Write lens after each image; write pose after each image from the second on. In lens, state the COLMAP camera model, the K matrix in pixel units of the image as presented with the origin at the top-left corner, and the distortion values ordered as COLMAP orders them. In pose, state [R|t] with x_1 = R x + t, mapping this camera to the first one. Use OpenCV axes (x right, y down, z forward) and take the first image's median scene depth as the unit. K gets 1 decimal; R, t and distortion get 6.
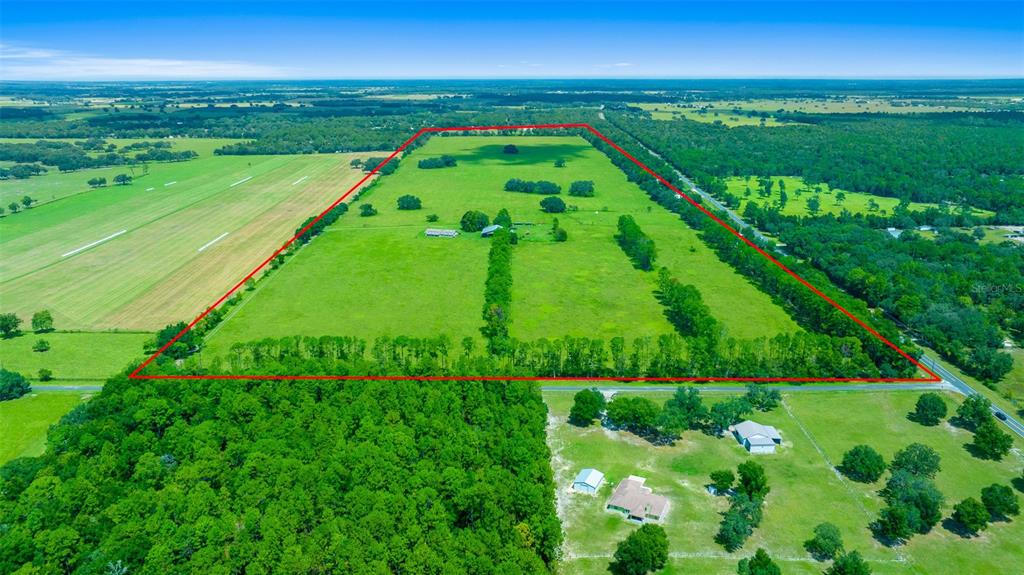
lens RADIAL K [[722.6, 0, 512.0], [0, 722.6, 287.5], [0, 0, 1]] dist [-0.007676, -0.001264]
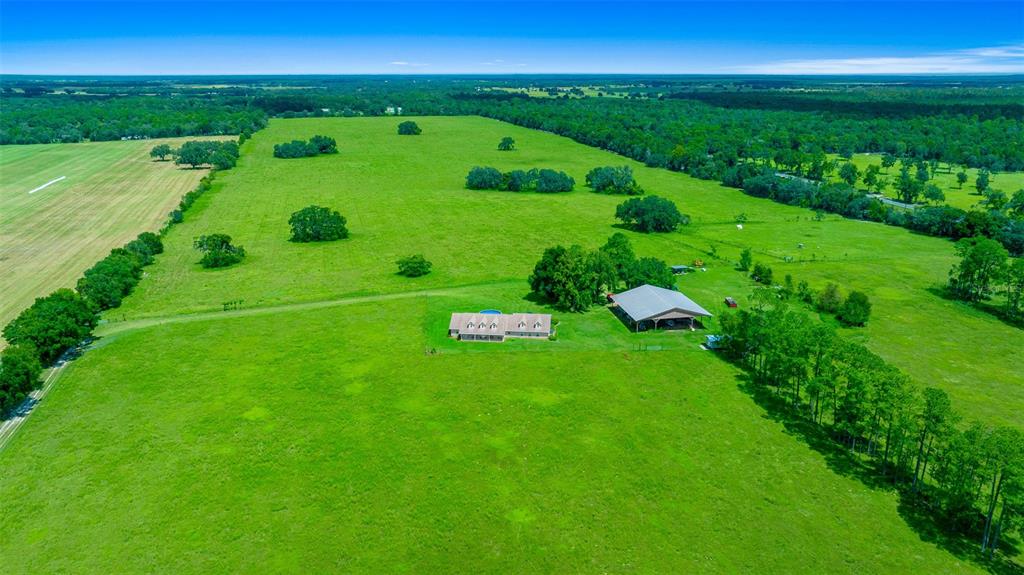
lens RADIAL K [[722.6, 0, 512.0], [0, 722.6, 287.5], [0, 0, 1]] dist [-0.007676, -0.001264]
pose [[0.967849, -0.070102, 0.241565, -0.104309], [0.069575, 0.997519, 0.010719, -0.058742], [-0.241717, 0.006433, 0.970325, 0.427883]]
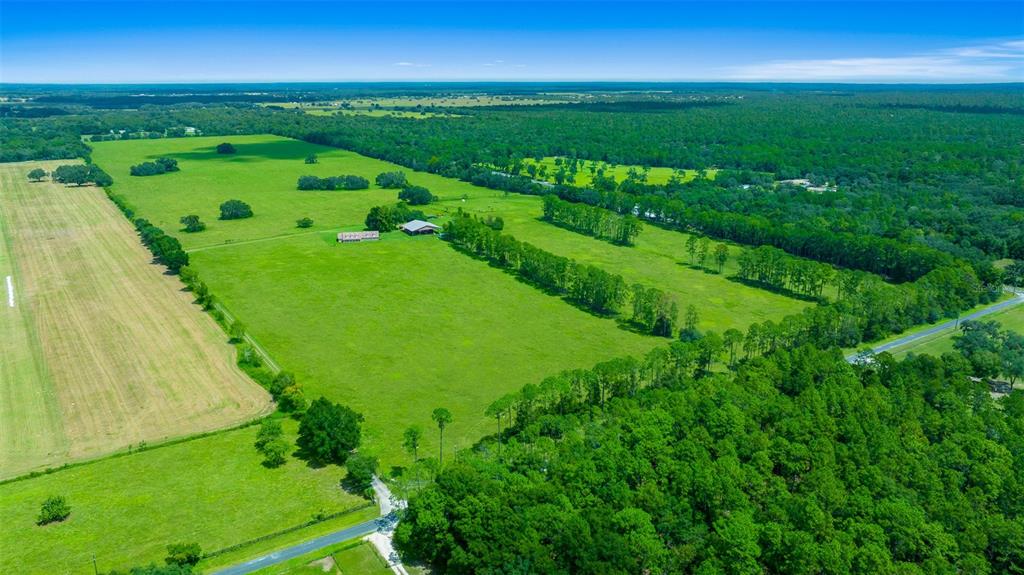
lens RADIAL K [[722.6, 0, 512.0], [0, 722.6, 287.5], [0, 0, 1]] dist [-0.007676, -0.001264]
pose [[0.843460, -0.148418, 0.516282, -0.229595], [0.151651, 0.987771, 0.036203, -0.014715], [-0.515342, 0.047759, 0.855653, 0.150710]]
